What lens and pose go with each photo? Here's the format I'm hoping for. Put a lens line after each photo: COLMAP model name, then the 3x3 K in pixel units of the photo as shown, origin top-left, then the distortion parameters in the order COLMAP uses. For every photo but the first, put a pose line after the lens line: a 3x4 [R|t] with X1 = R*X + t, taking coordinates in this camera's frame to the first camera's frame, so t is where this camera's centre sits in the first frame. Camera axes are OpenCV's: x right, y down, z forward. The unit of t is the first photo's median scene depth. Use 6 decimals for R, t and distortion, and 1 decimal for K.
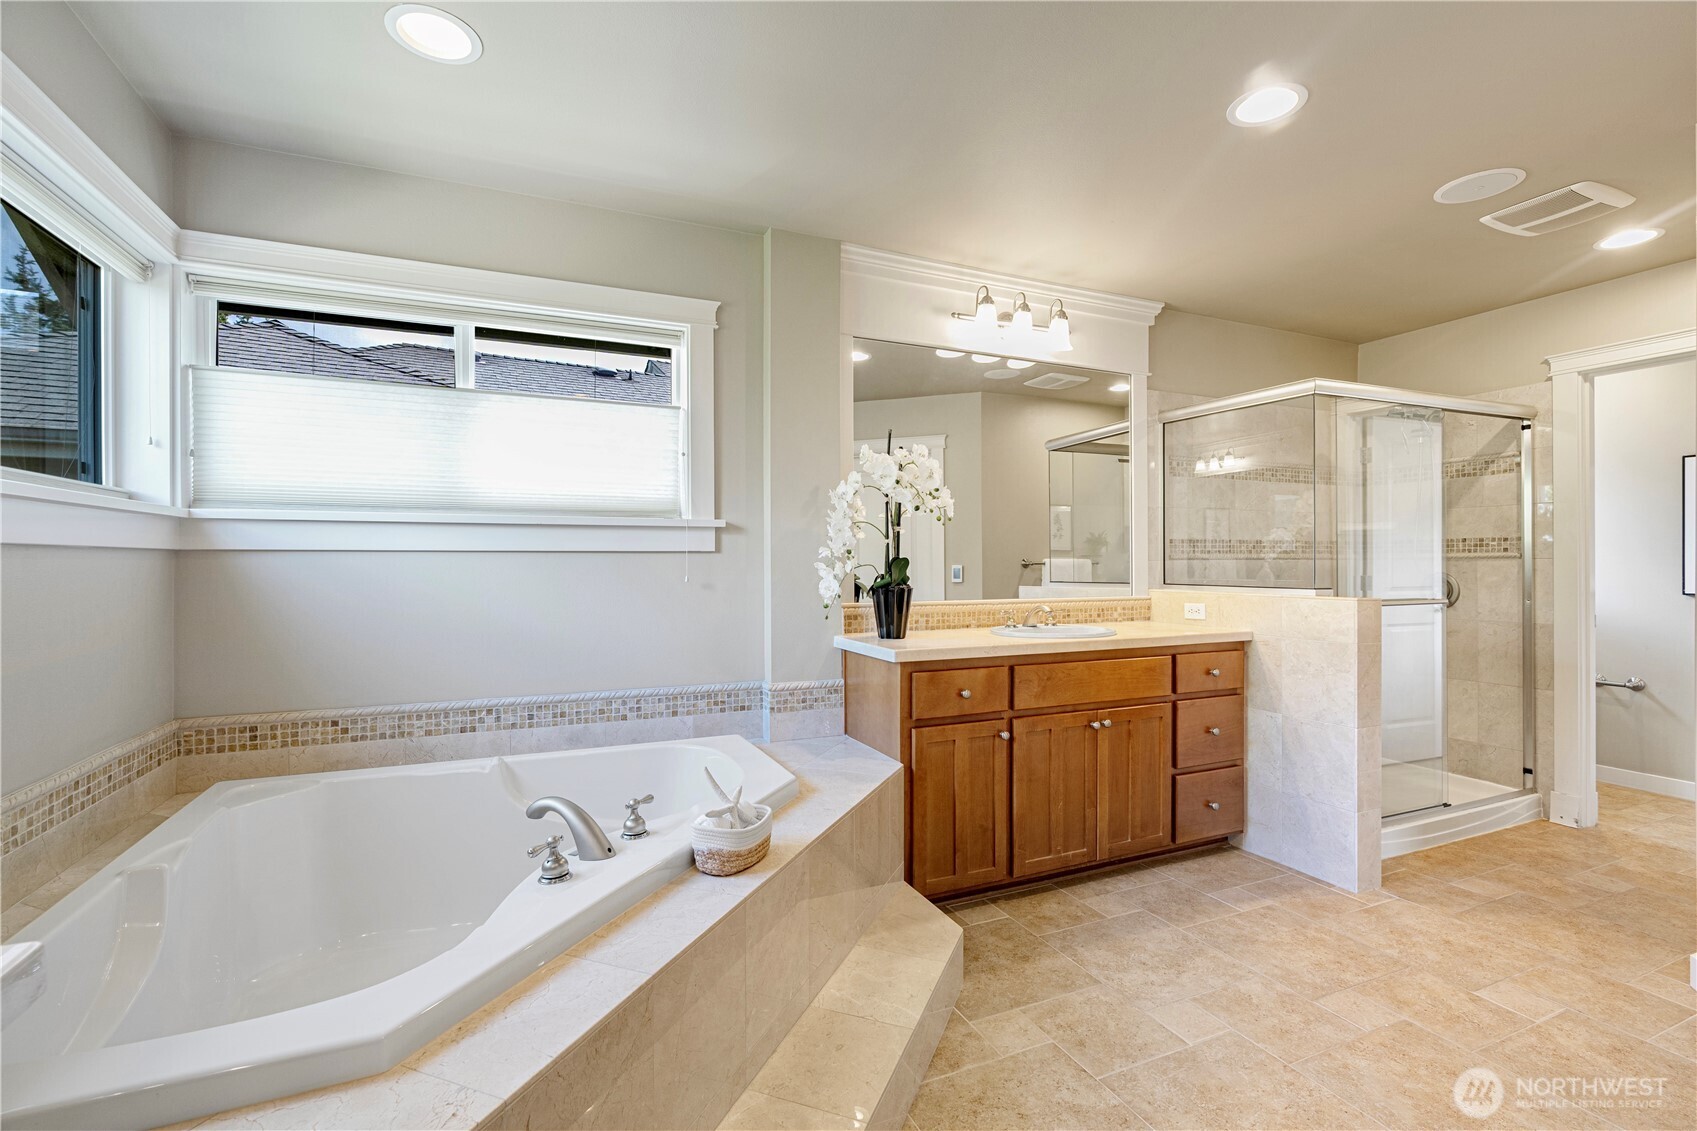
lens RADIAL K [[769.3, 0, 849.9], [0, 769.3, 565.1], [0, 0, 1]] dist [-0.005038, 0.000608]
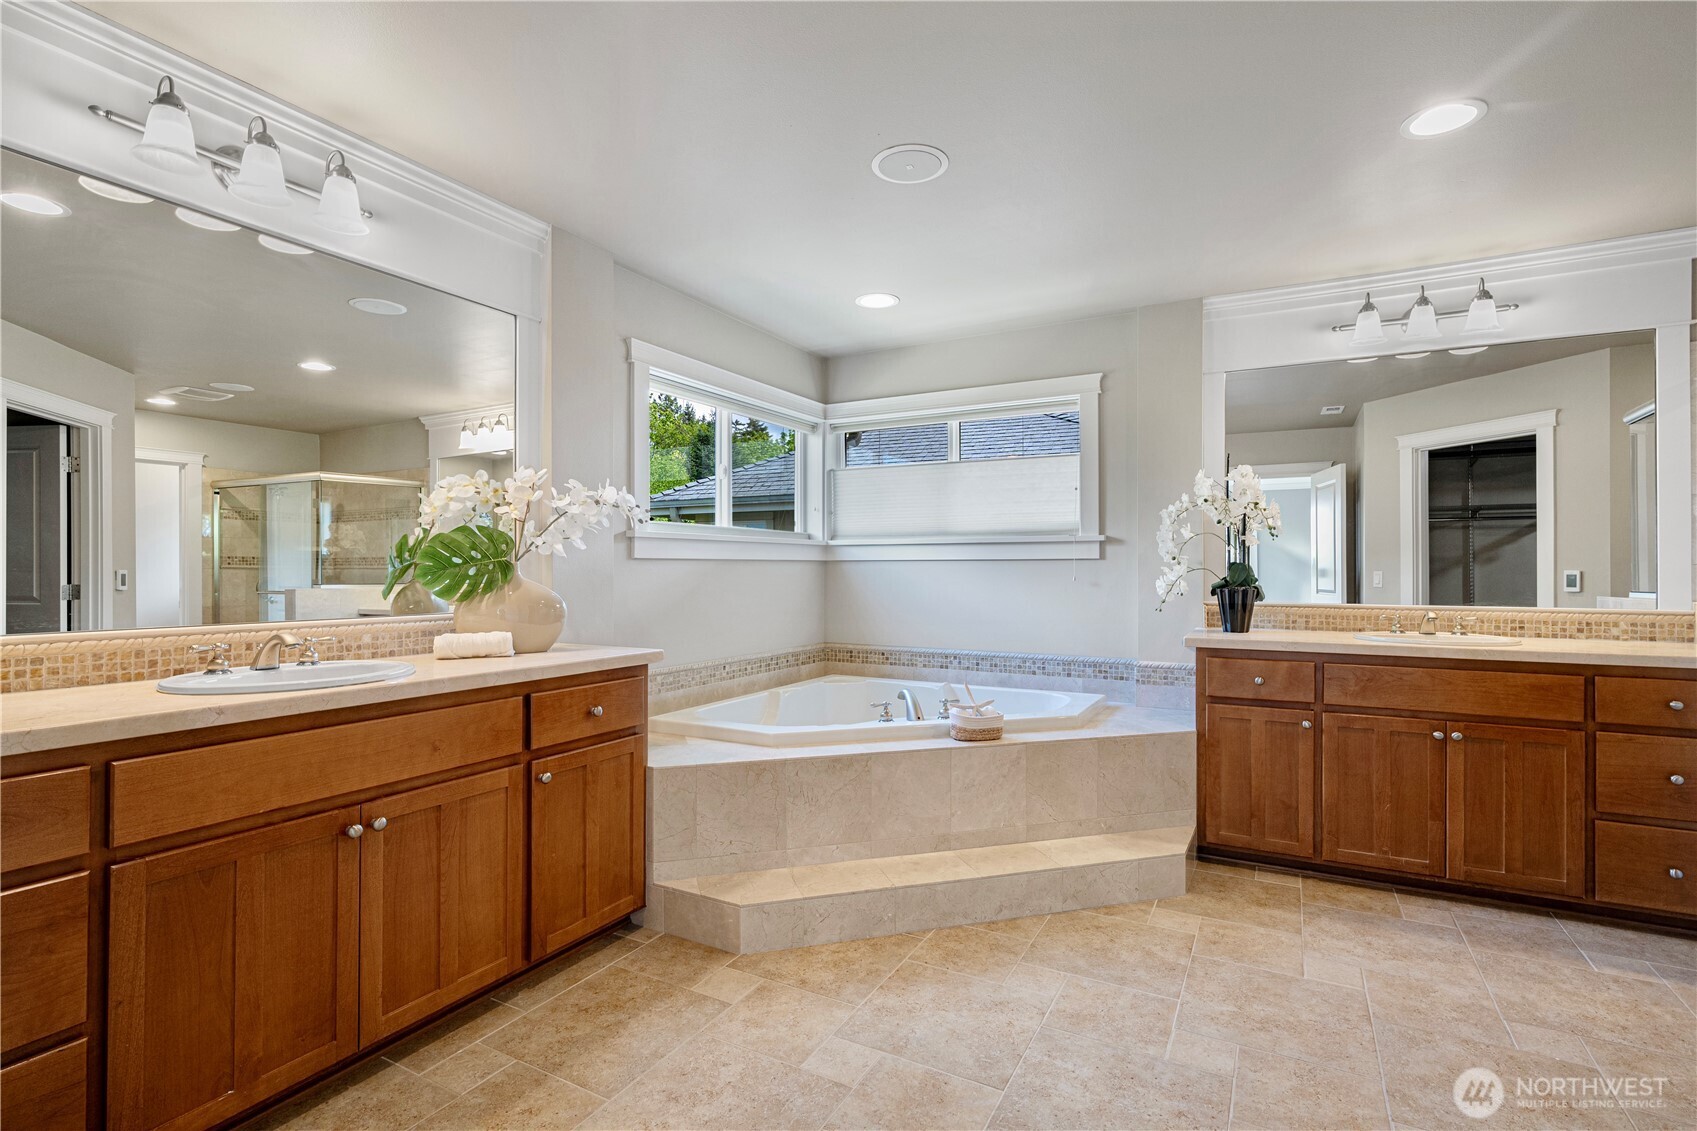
lens RADIAL K [[825.6, 0, 852.1], [0, 825.6, 566.0], [0, 0, 1]] dist [-0.003700, -0.000078]
pose [[0.606213, -0.001048, -0.795301, 0.733234], [-0.002971, 0.999989, -0.003582, 0.001637], [0.795297, 0.004534, 0.606204, -0.225711]]
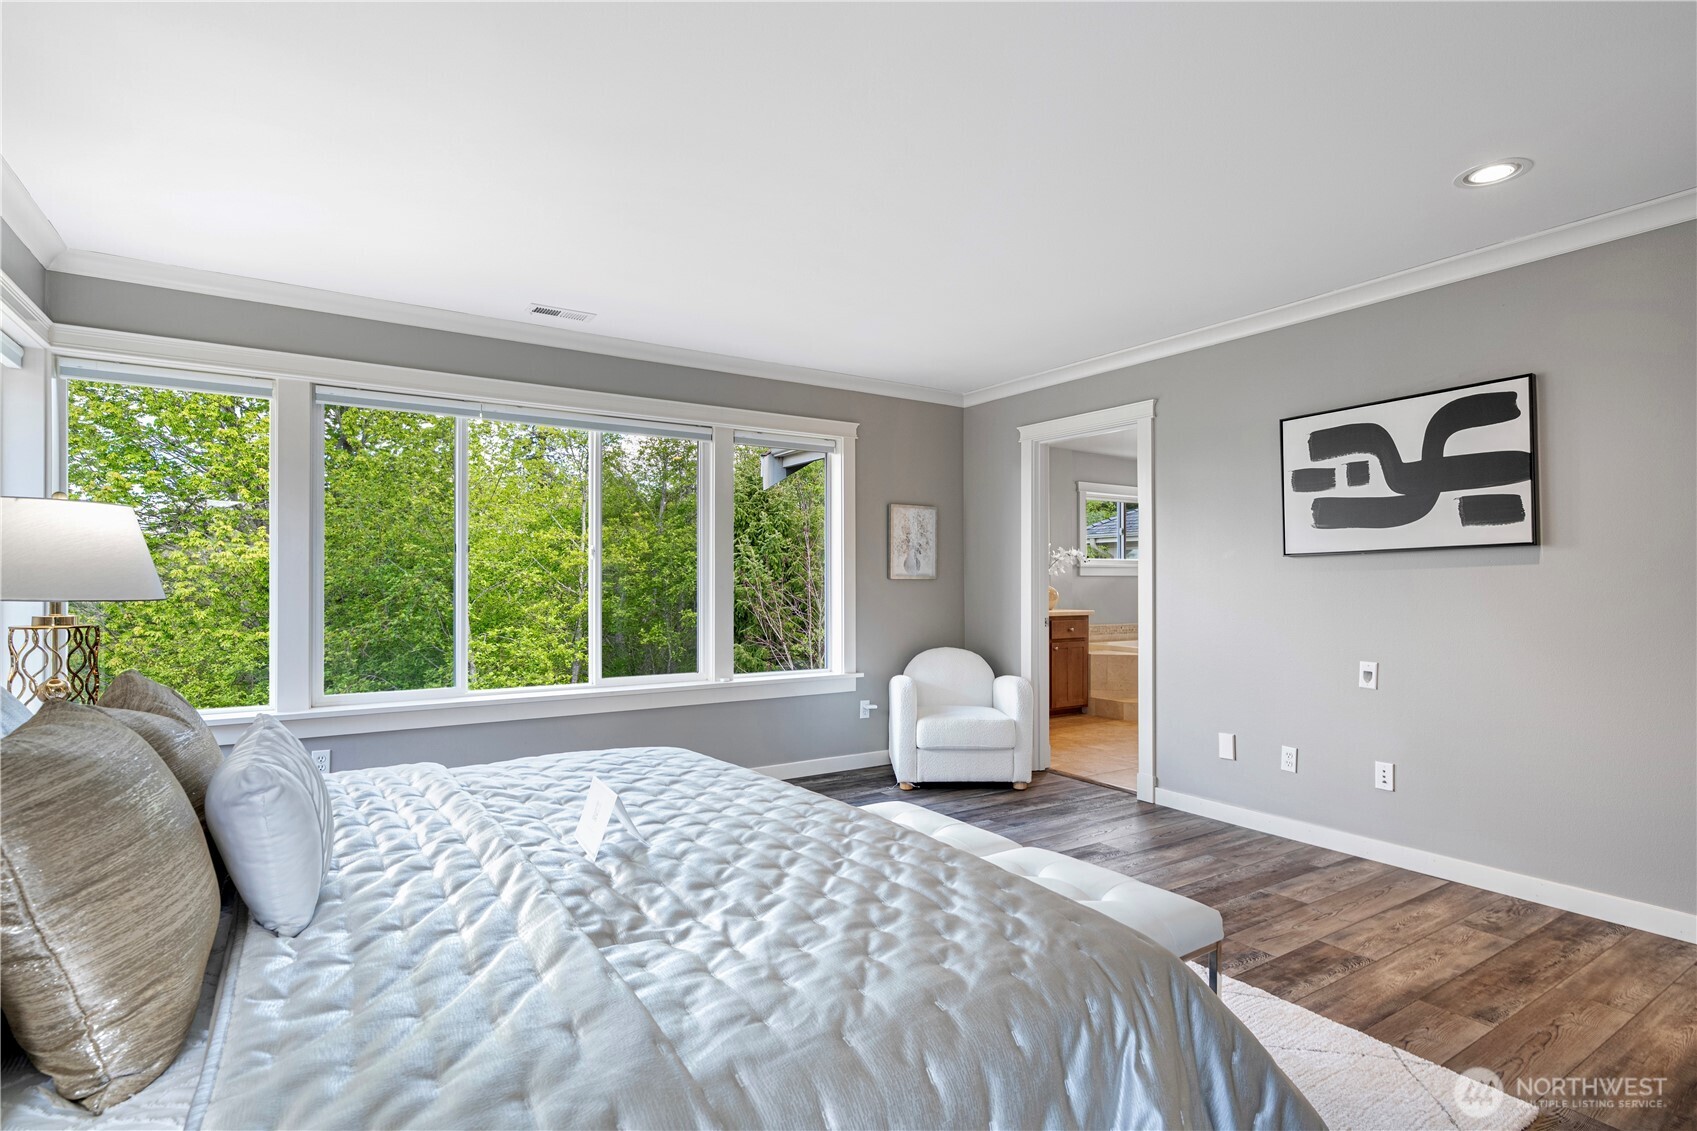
lens RADIAL K [[825.6, 0, 850.1], [0, 825.6, 569.3], [0, 0, 1]] dist [-0.003700, -0.000078]
pose [[0.151869, -0.009900, -0.988351, 2.865640], [-0.000444, 0.999949, -0.010085, -0.010186], [0.988401, 0.001971, 0.151856, -1.250614]]
